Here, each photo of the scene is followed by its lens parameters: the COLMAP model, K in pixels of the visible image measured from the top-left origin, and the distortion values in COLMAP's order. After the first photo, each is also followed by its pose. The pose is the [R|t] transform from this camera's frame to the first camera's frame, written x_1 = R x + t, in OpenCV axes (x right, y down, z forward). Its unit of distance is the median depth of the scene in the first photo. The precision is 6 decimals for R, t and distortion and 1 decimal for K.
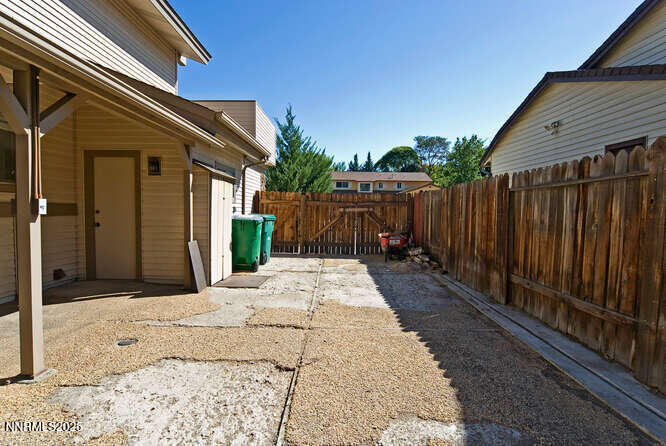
lens RADIAL K [[359.1, 0, 333.0], [0, 359.1, 223.4], [0, 0, 1]] dist [-0.003719, 0.000493]
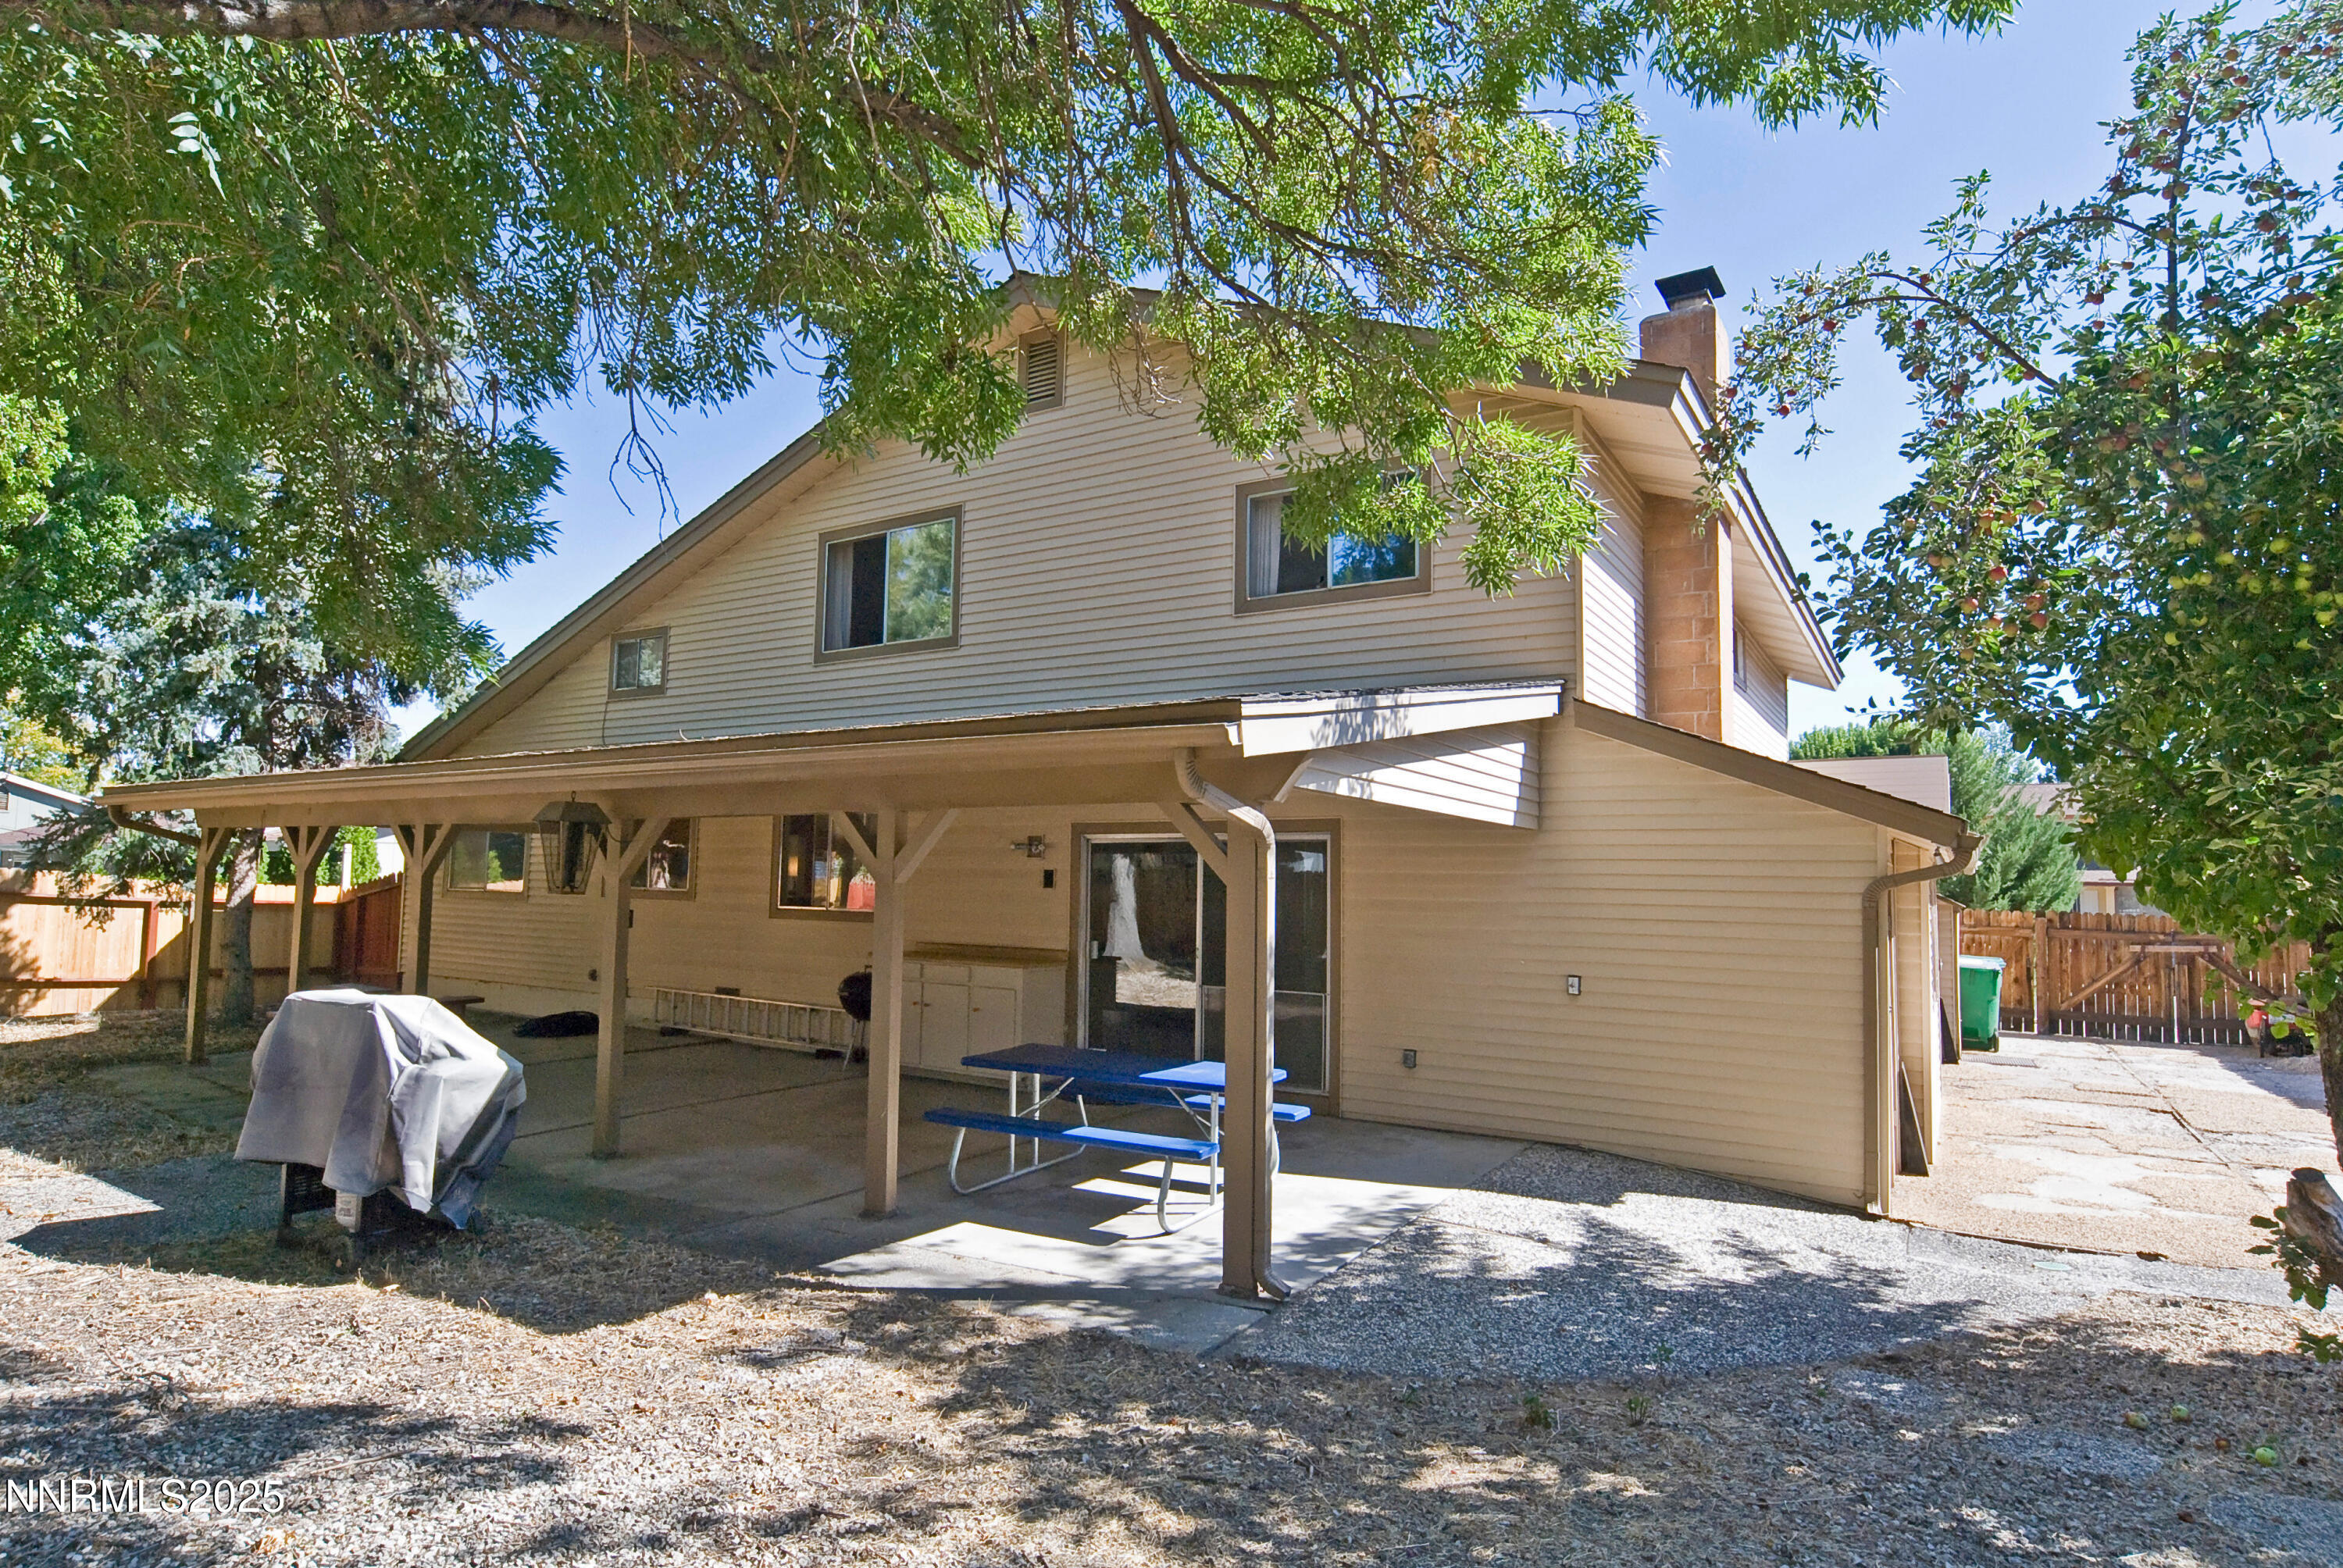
lens RADIAL K [[1263.2, 0, 1166.8], [0, 1263.2, 793.0], [0, 0, 1]] dist [-0.003719, 0.000493]
pose [[0.852399, -0.038704, -0.521457, -0.198470], [-0.023640, 0.993385, -0.112376, -0.024165], [0.522357, 0.108117, 0.845845, -1.171313]]
